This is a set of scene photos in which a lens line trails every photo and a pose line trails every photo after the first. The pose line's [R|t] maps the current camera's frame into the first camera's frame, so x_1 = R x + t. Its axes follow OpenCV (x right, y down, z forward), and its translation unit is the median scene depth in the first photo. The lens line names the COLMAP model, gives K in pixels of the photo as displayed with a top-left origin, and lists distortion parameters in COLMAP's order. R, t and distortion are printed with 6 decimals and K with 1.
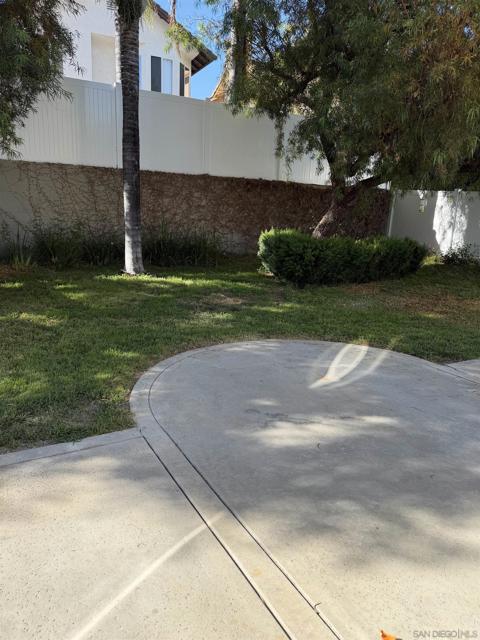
lens RADIAL K [[452.6, 0, 237.8], [0, 452.6, 318.4], [0, 0, 1]] dist [0.096120, -0.144789]
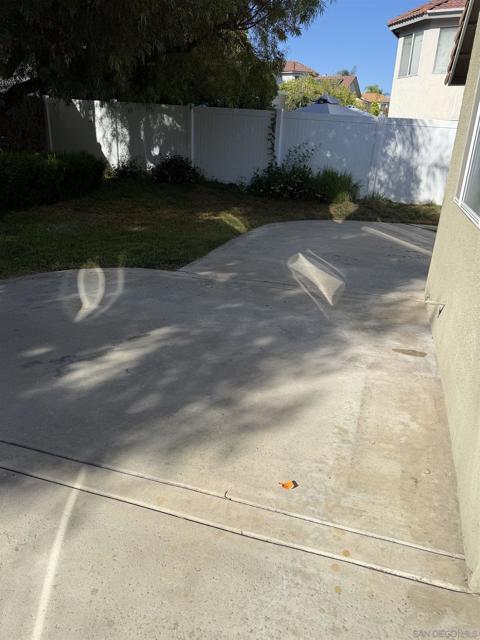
lens RADIAL K [[452.6, 0, 237.8], [0, 452.6, 318.4], [0, 0, 1]] dist [0.096120, -0.144789]
pose [[0.732674, -0.264841, 0.626936, -0.156192], [0.153804, 0.961780, 0.226548, -0.012533], [-0.662973, -0.069561, 0.745404, 0.074208]]
